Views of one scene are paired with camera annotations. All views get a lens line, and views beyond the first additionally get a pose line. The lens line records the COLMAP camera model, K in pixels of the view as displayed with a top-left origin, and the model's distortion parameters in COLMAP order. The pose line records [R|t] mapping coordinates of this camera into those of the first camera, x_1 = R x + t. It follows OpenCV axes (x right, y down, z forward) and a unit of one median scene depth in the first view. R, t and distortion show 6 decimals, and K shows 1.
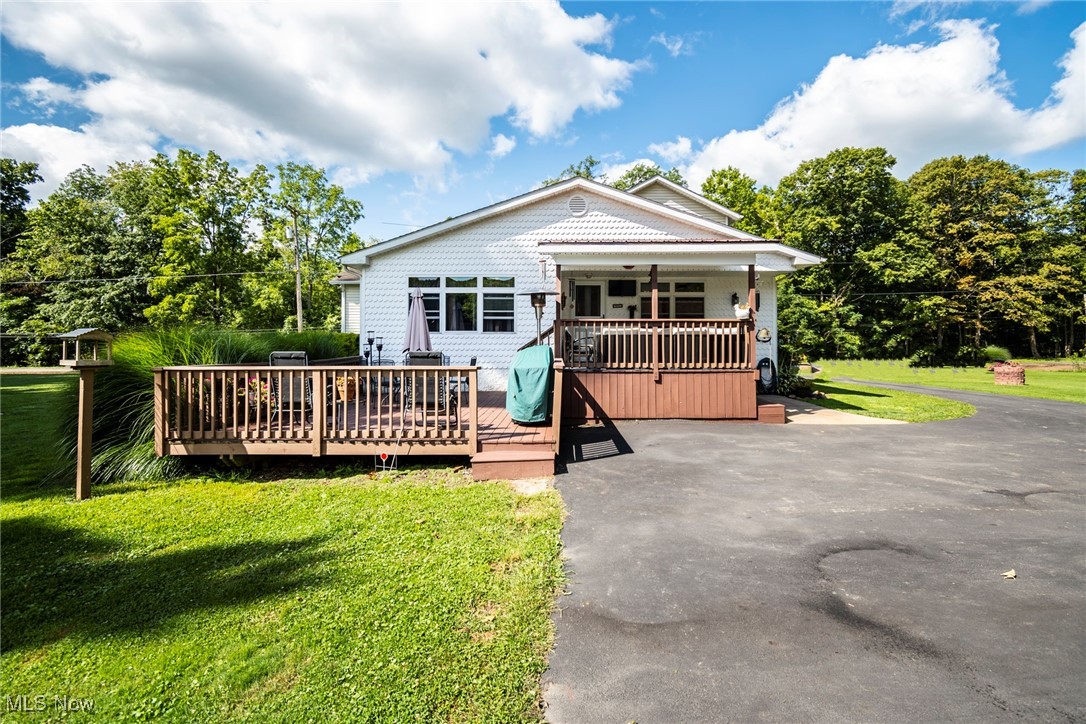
lens RADIAL K [[494.9, 0, 541.9], [0, 494.9, 351.1], [0, 0, 1]] dist [0.004221, -0.000093]
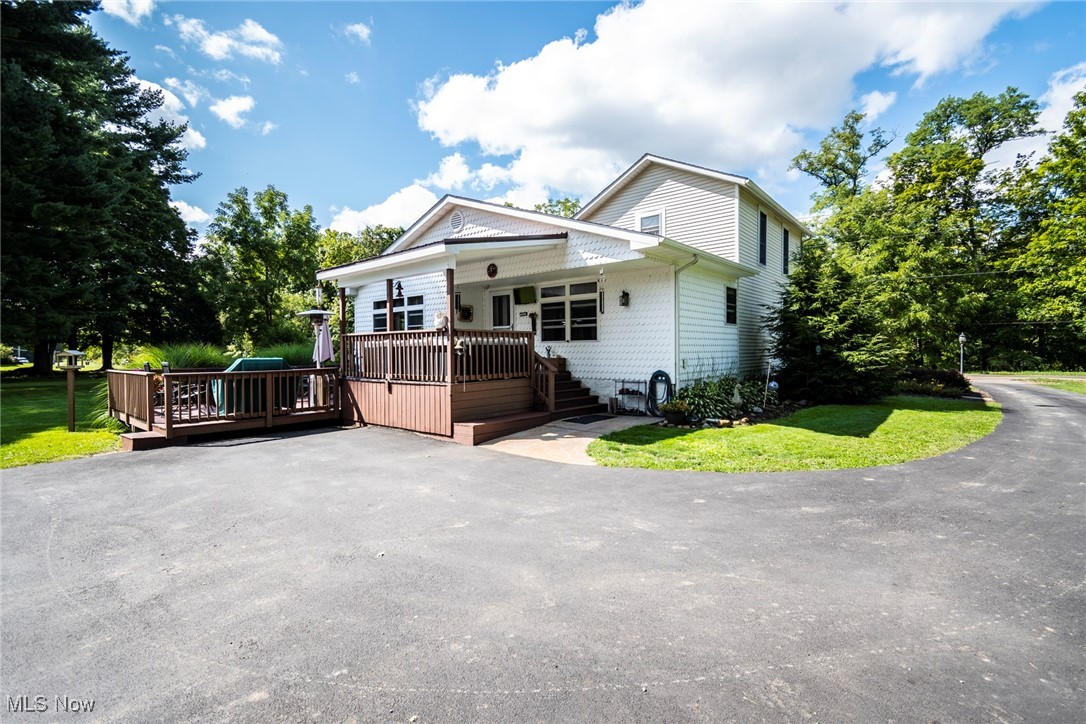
lens RADIAL K [[494.9, 0, 542.2], [0, 494.9, 364.7], [0, 0, 1]] dist [0.004221, -0.000093]
pose [[0.751310, 0.012770, -0.659826, 0.516272], [-0.001018, 0.999834, 0.018191, -0.006488], [0.659949, -0.012996, 0.751198, 0.188362]]
